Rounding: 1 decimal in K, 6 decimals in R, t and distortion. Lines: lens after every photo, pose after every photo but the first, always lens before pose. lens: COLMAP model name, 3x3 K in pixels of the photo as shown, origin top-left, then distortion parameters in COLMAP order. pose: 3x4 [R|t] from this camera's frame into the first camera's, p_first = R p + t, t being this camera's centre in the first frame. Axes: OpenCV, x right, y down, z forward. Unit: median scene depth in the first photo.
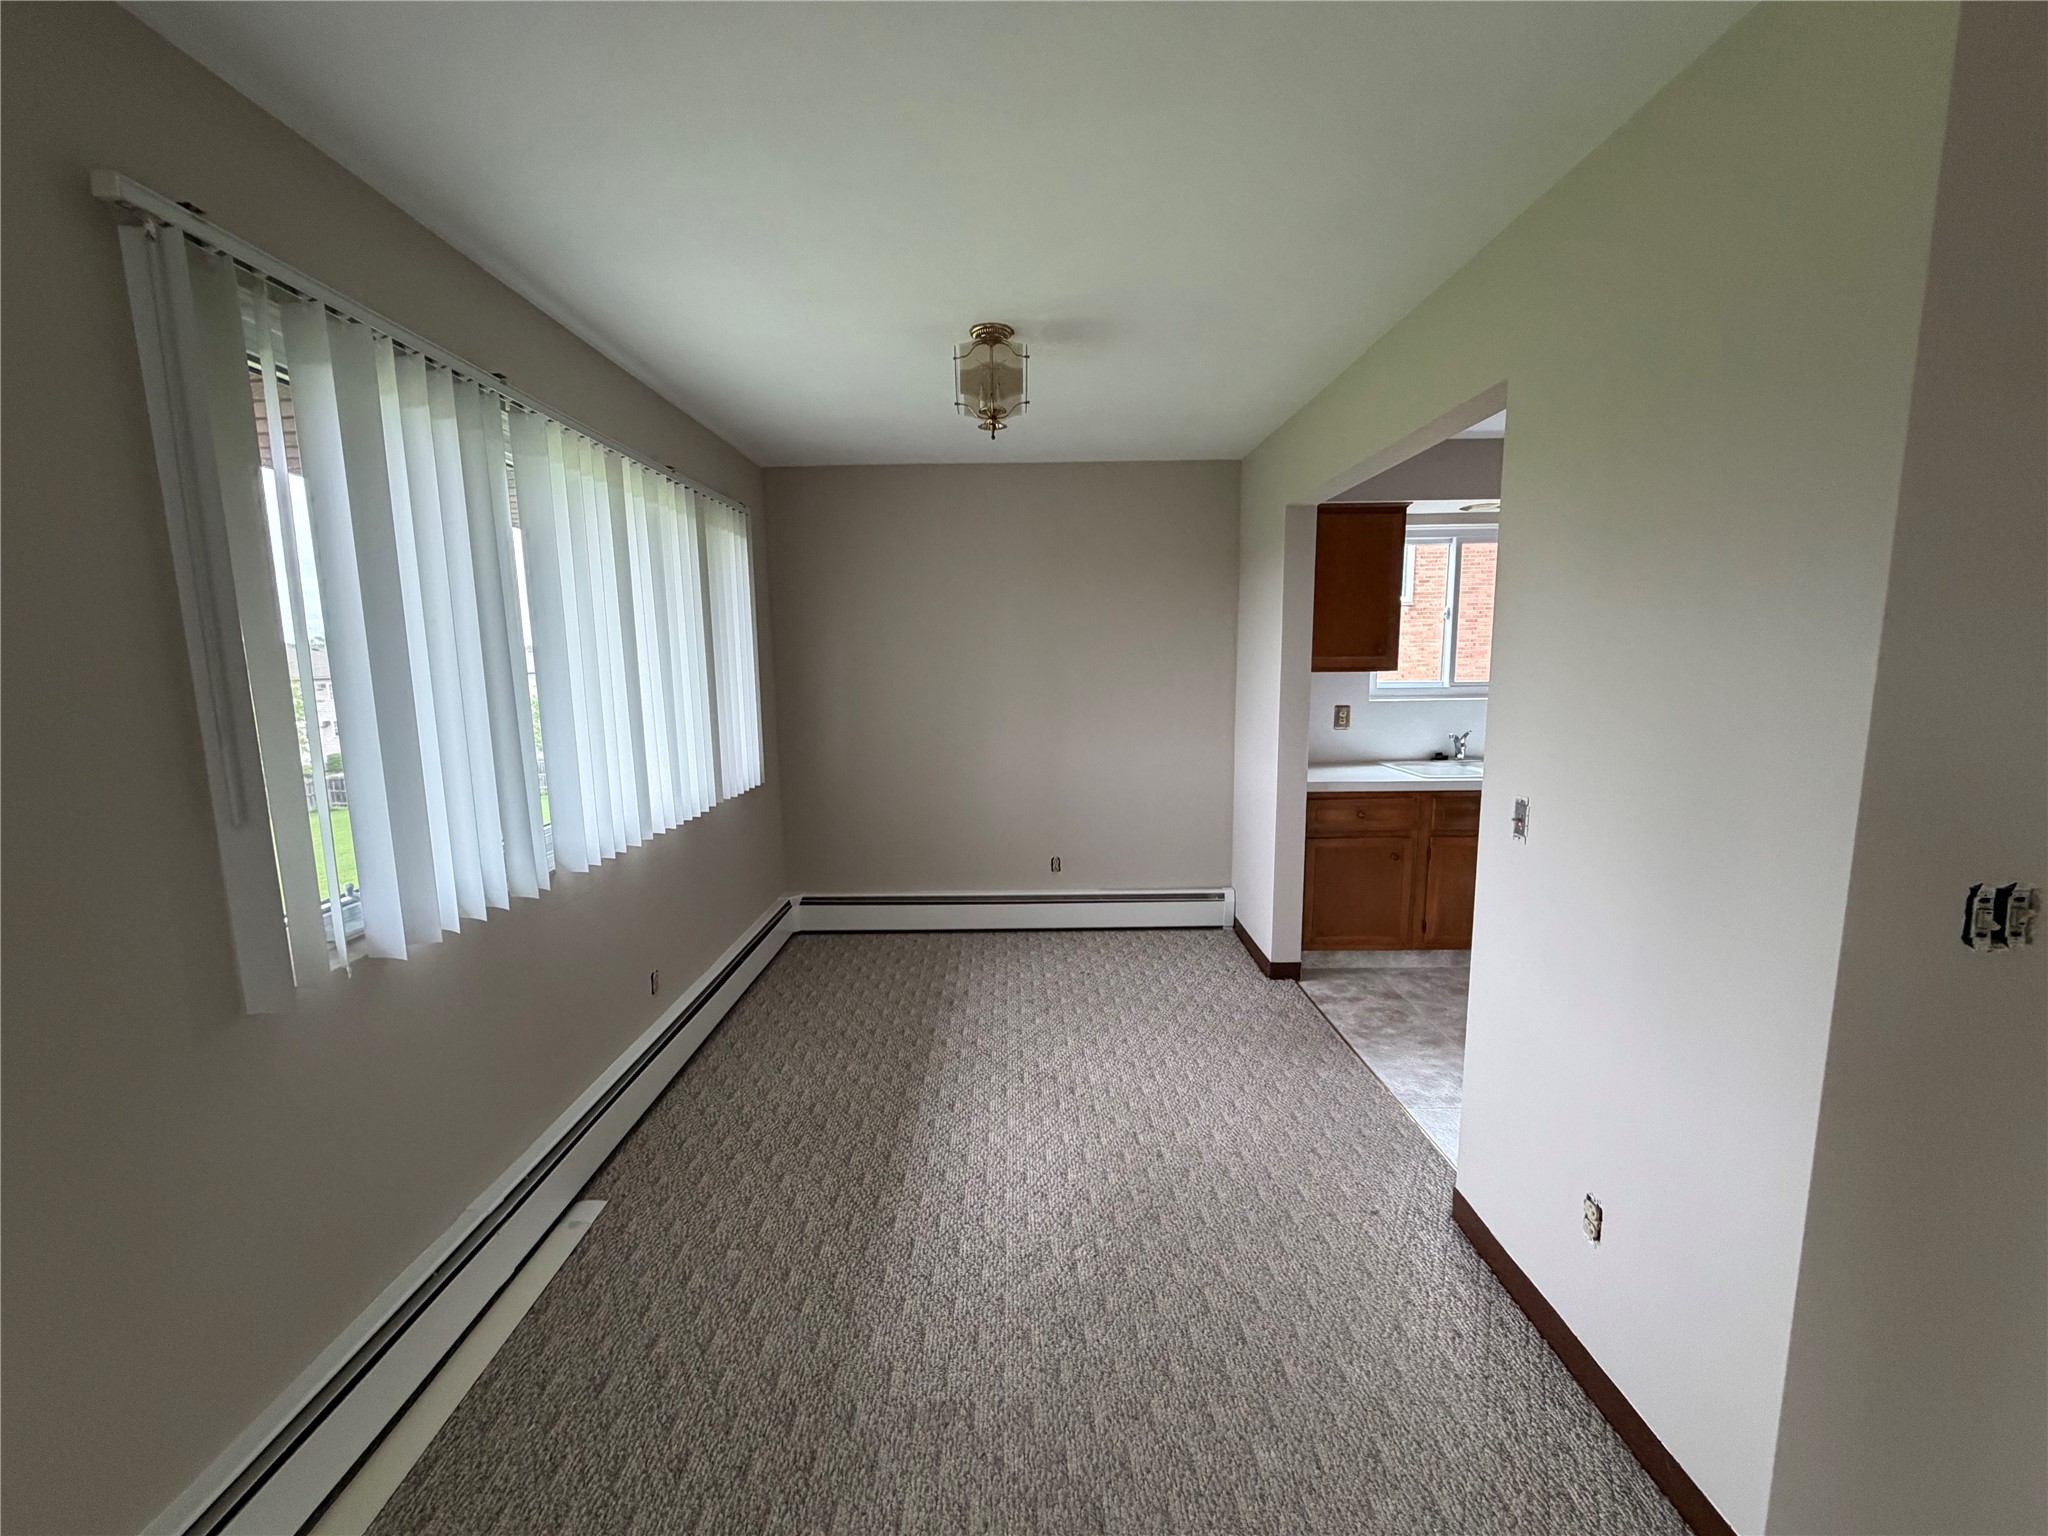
lens RADIAL K [[816.1, 0, 1019.1], [0, 816.1, 766.7], [0, 0, 1]] dist [0.000710, -0.000232]
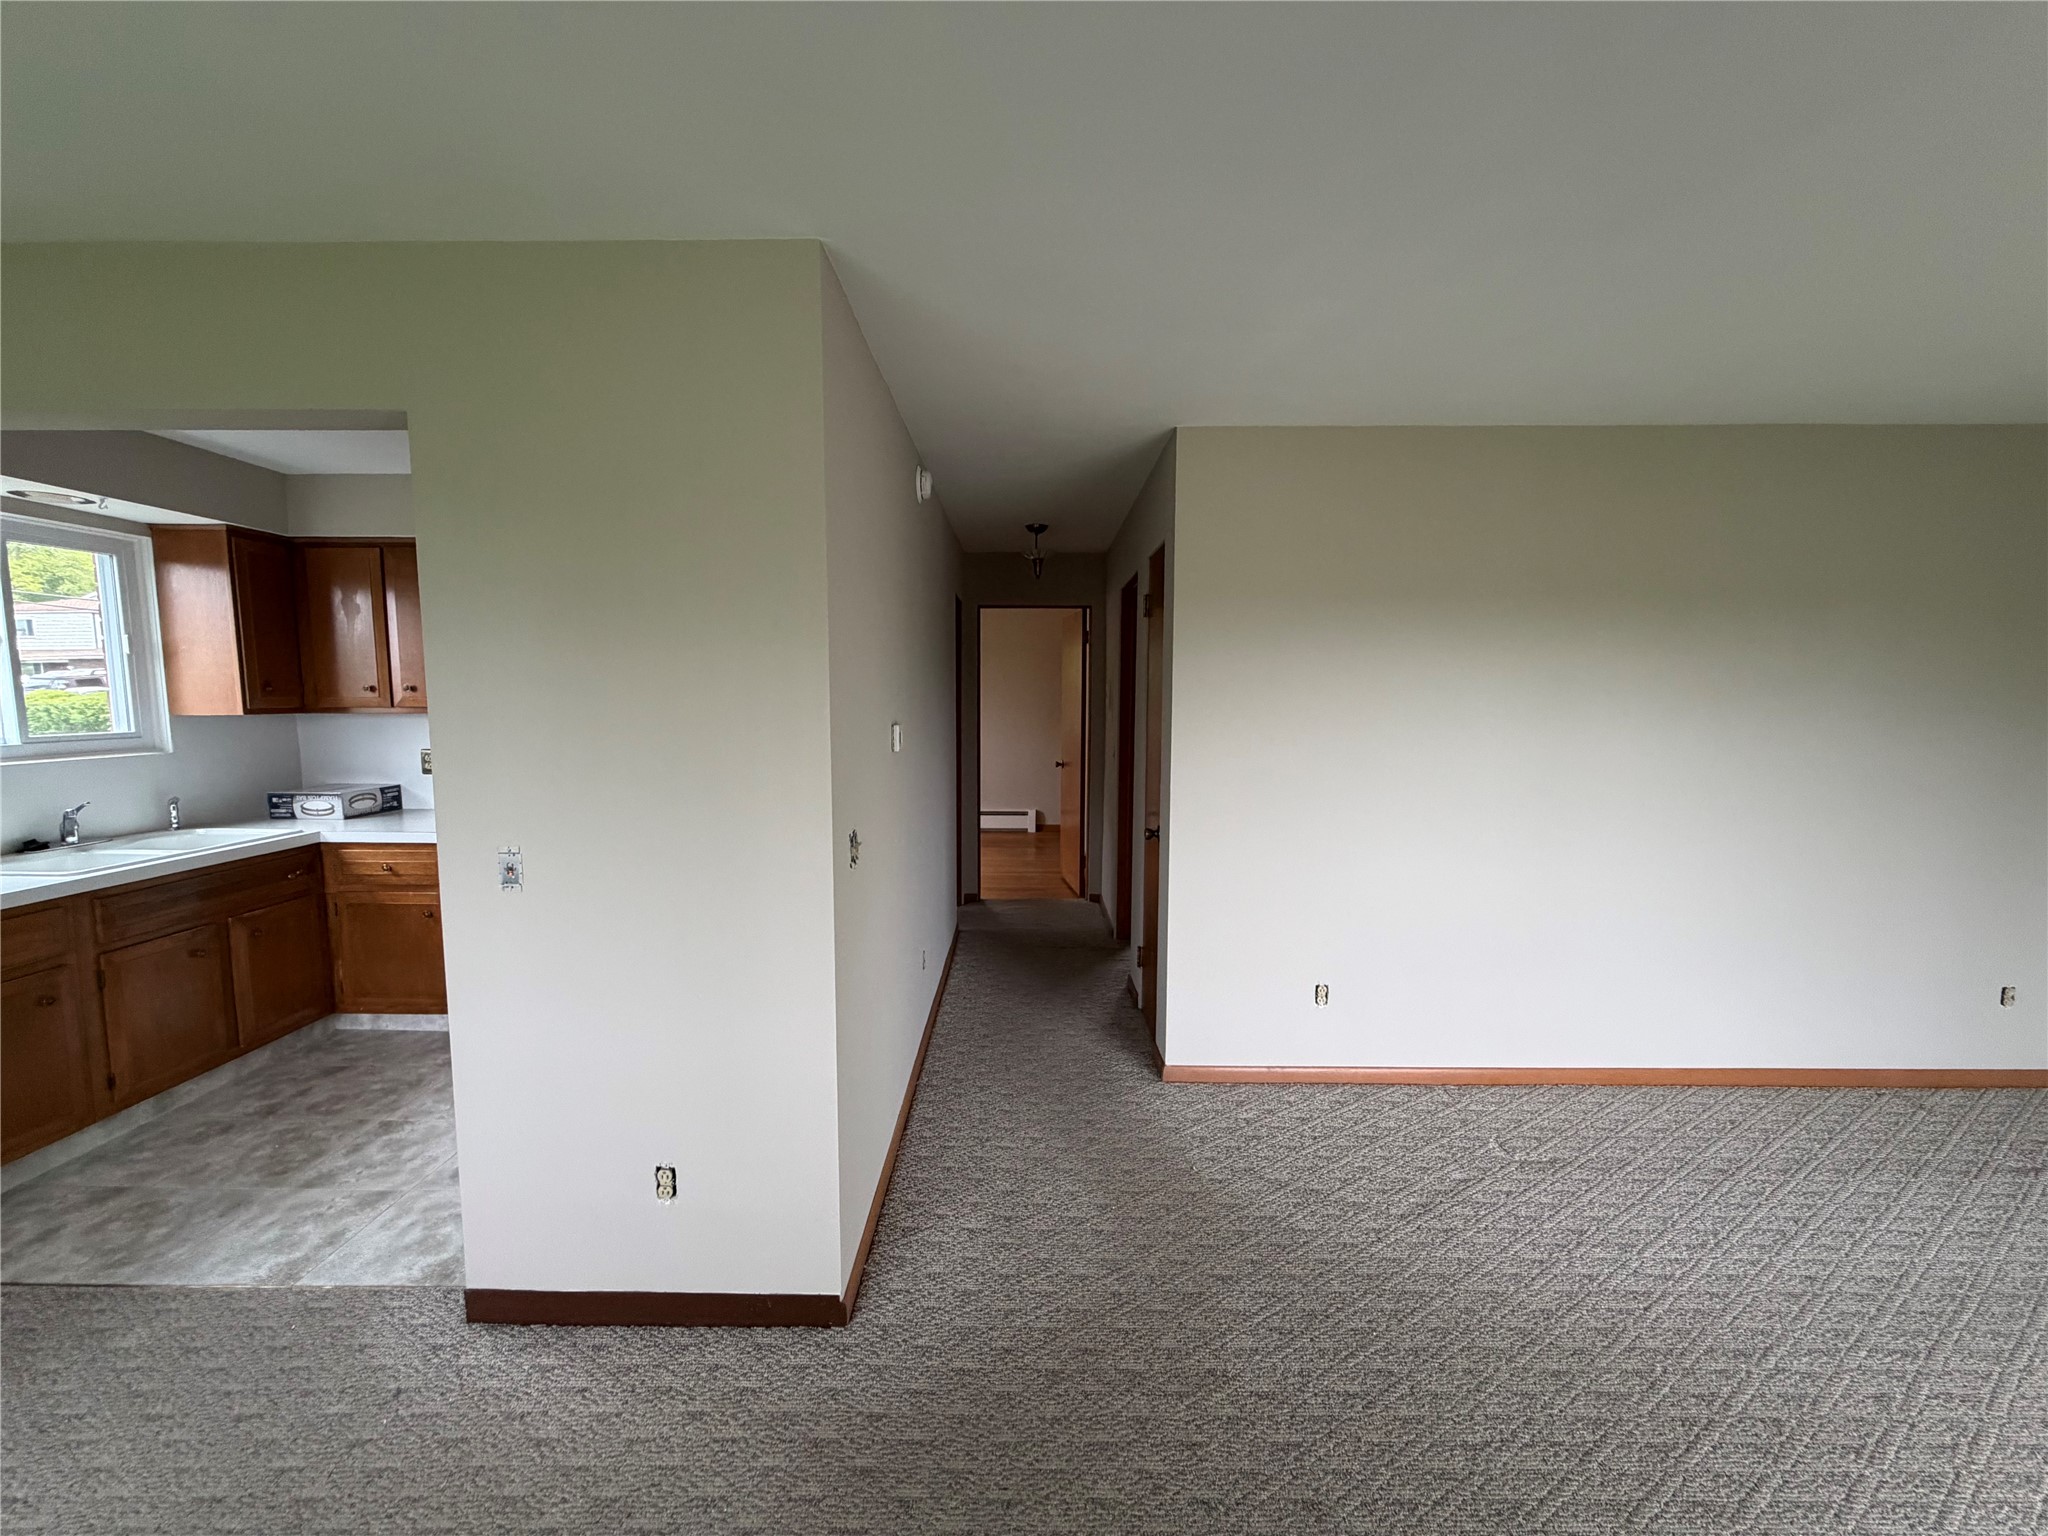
lens RADIAL K [[816.1, 0, 1019.1], [0, 816.1, 766.7], [0, 0, 1]] dist [0.000710, -0.000232]
pose [[0.010811, -0.084067, 0.996401, -0.230795], [0.130807, 0.988016, 0.081941, -0.037624], [-0.991349, 0.129450, 0.021678, 0.220080]]
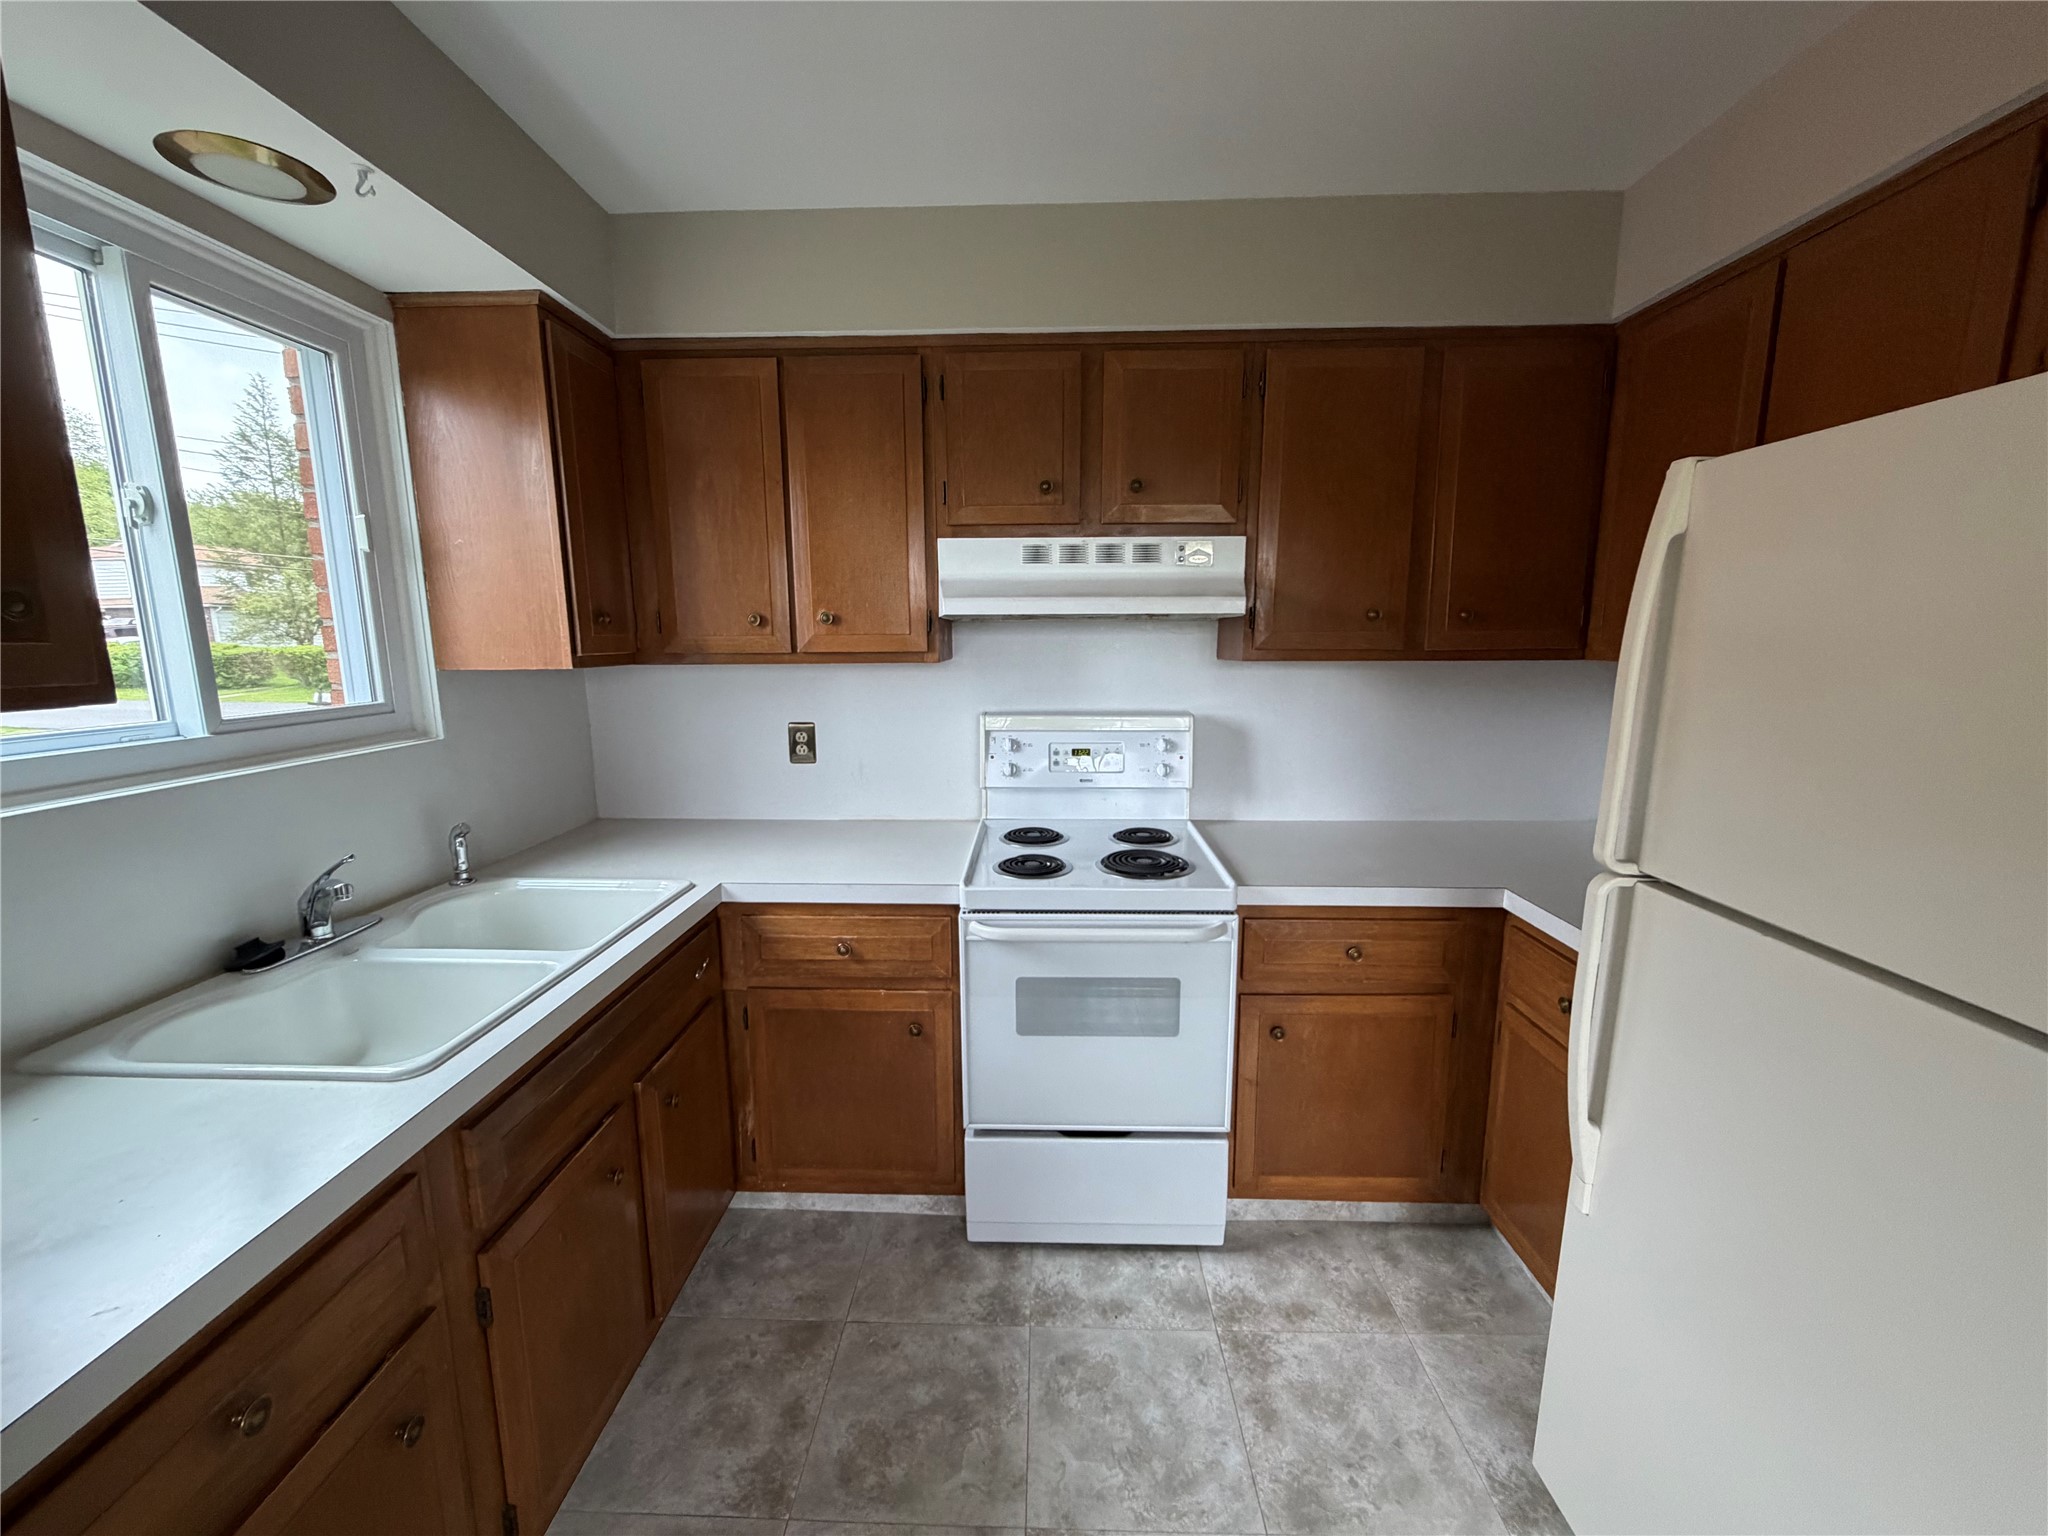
lens RADIAL K [[816.1, 0, 1019.1], [0, 816.1, 766.7], [0, 0, 1]] dist [0.000710, -0.000232]
pose [[0.029883, -0.150655, 0.988135, 0.314100], [0.137512, 0.979796, 0.145225, -0.131651], [-0.990049, 0.131541, 0.049996, 0.985091]]
